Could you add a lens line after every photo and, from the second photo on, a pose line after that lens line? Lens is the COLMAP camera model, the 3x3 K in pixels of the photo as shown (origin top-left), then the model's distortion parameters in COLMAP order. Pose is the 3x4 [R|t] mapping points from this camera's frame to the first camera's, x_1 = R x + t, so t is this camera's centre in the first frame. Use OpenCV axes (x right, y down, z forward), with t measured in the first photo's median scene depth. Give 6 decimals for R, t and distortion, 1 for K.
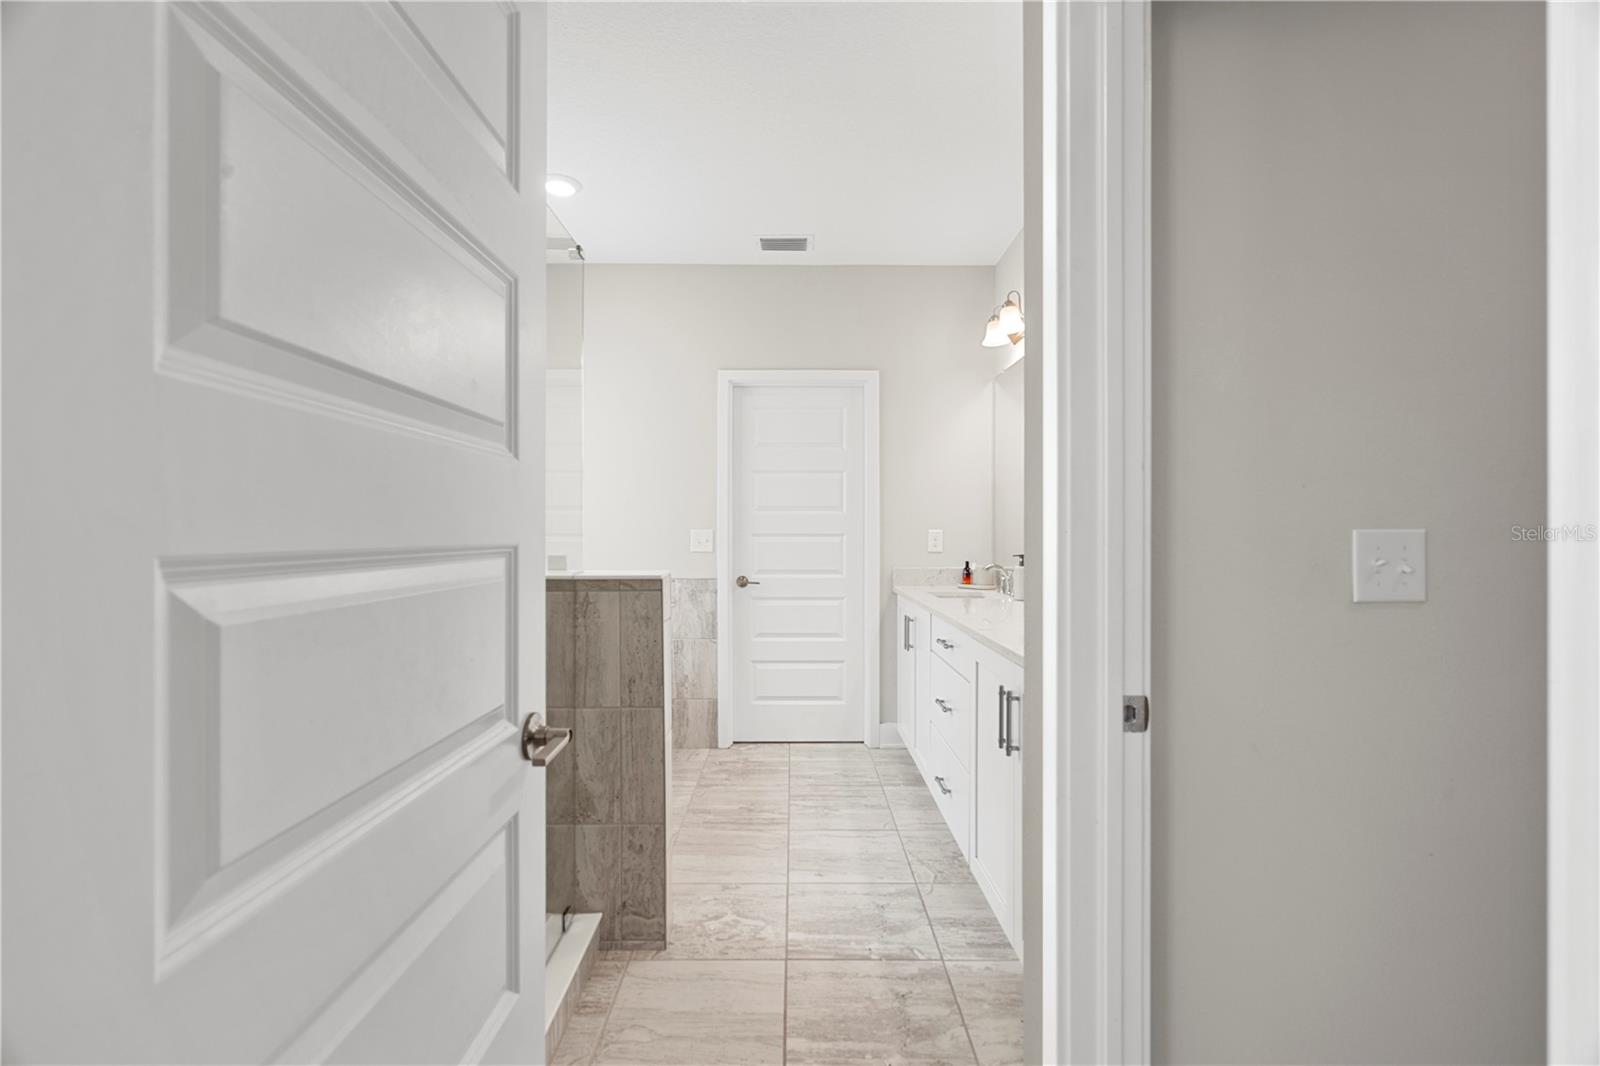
lens RADIAL K [[725.4, 0, 798.5], [0, 725.4, 534.5], [0, 0, 1]] dist [-0.000086, 0.001846]
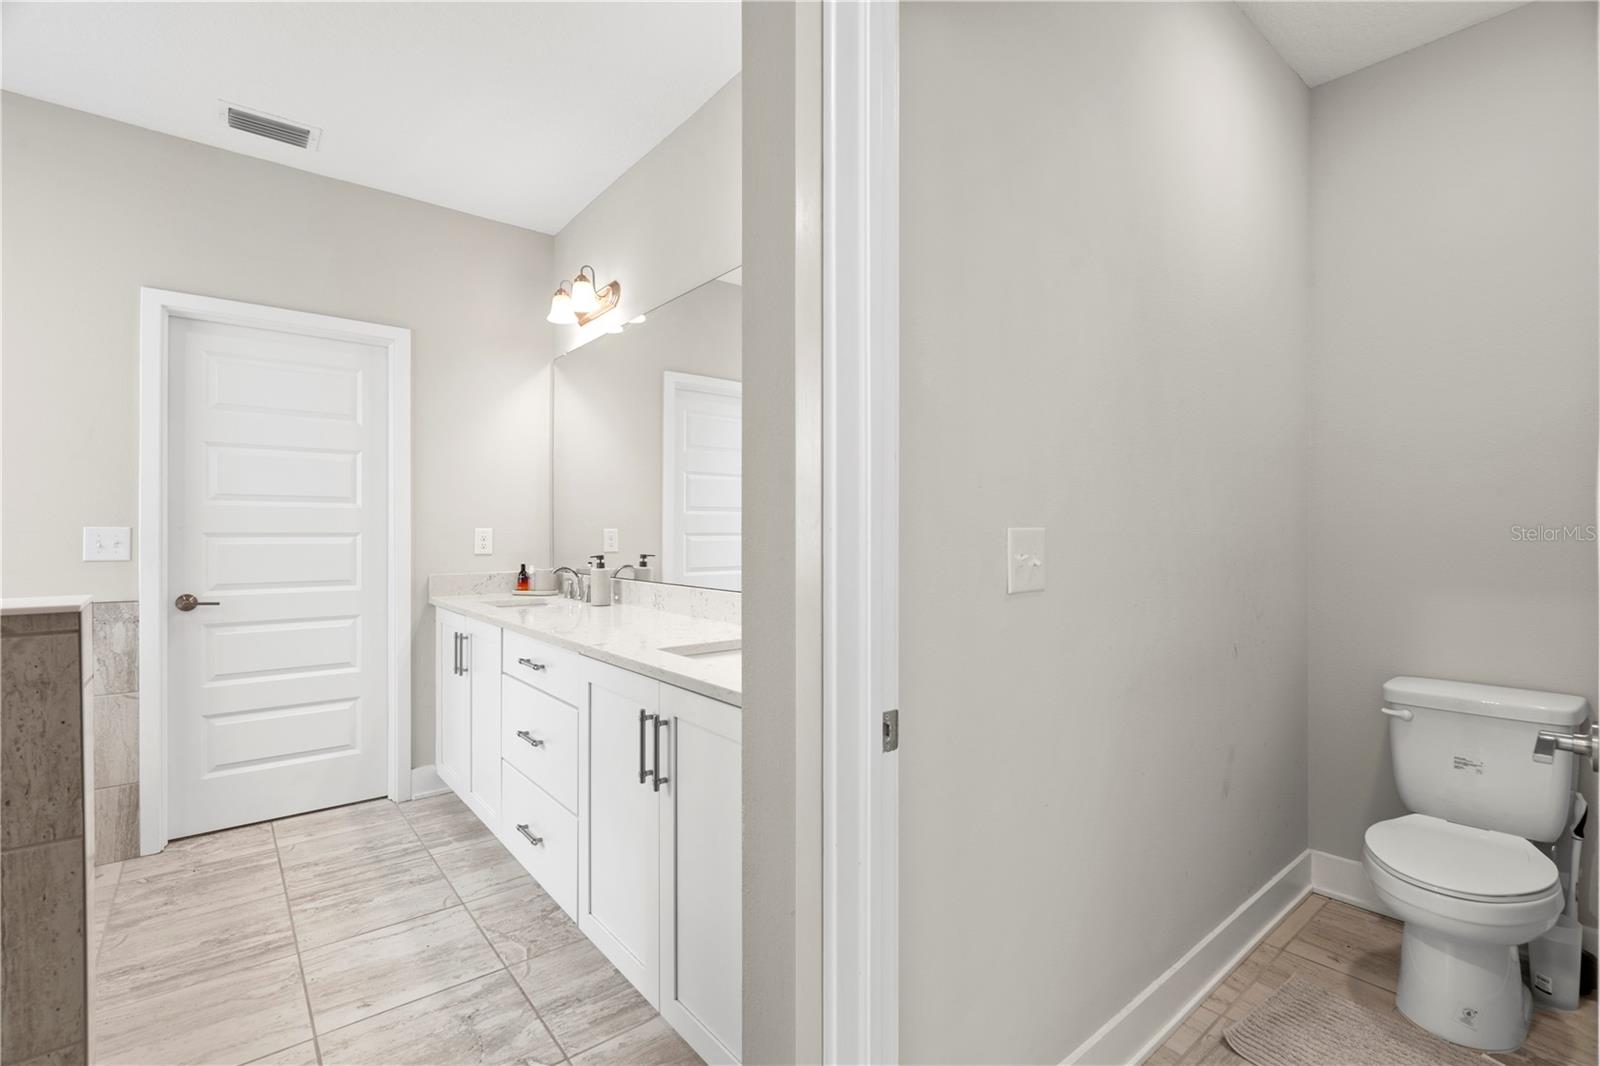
lens RADIAL K [[725.4, 0, 799.1], [0, 725.4, 532.5], [0, 0, 1]] dist [-0.000086, 0.001846]
pose [[0.781971, 0.000126, 0.623315, -0.065133], [0.001399, 0.999997, -0.001958, 0.000857], [-0.623313, 0.002403, 0.781968, 0.128155]]
